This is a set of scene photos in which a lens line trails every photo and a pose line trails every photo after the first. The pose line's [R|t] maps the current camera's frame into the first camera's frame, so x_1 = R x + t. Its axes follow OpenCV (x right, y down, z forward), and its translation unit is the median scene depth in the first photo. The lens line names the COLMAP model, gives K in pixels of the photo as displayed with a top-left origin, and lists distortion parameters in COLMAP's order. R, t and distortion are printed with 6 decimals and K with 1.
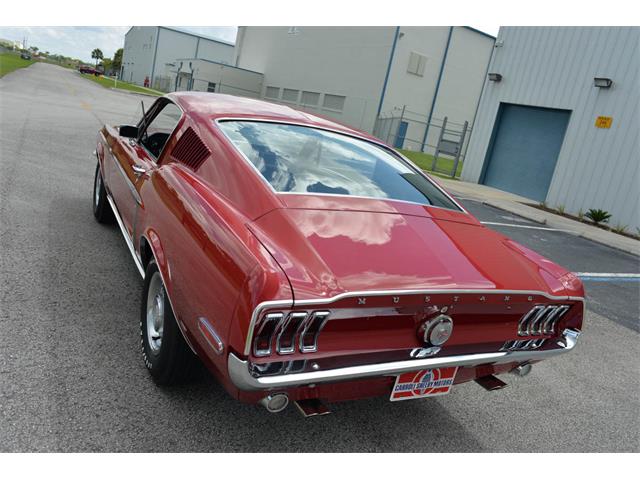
lens RADIAL K [[511.1, 0, 323.7], [0, 511.1, 236.1], [0, 0, 1]] dist [-0.124464, 0.123612]
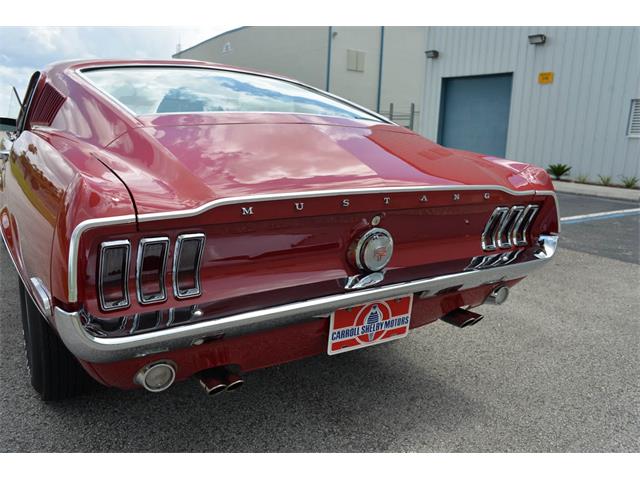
lens RADIAL K [[511.1, 0, 323.7], [0, 511.1, 236.1], [0, 0, 1]] dist [-0.124464, 0.123612]
pose [[0.982356, -0.179174, 0.053613, 0.086550], [0.180522, 0.983337, -0.021433, 0.125658], [-0.048880, 0.030733, 0.998332, 0.183732]]
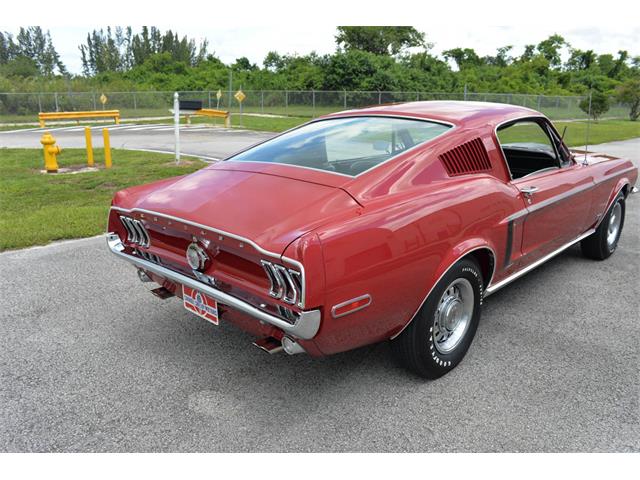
lens RADIAL K [[511.1, 0, 323.7], [0, 511.1, 236.1], [0, 0, 1]] dist [-0.124464, 0.123612]
pose [[0.290329, 0.037223, -0.956203, 1.108818], [-0.161343, 0.986842, -0.010572, 0.074080], [0.943227, 0.157346, 0.292514, 0.689928]]
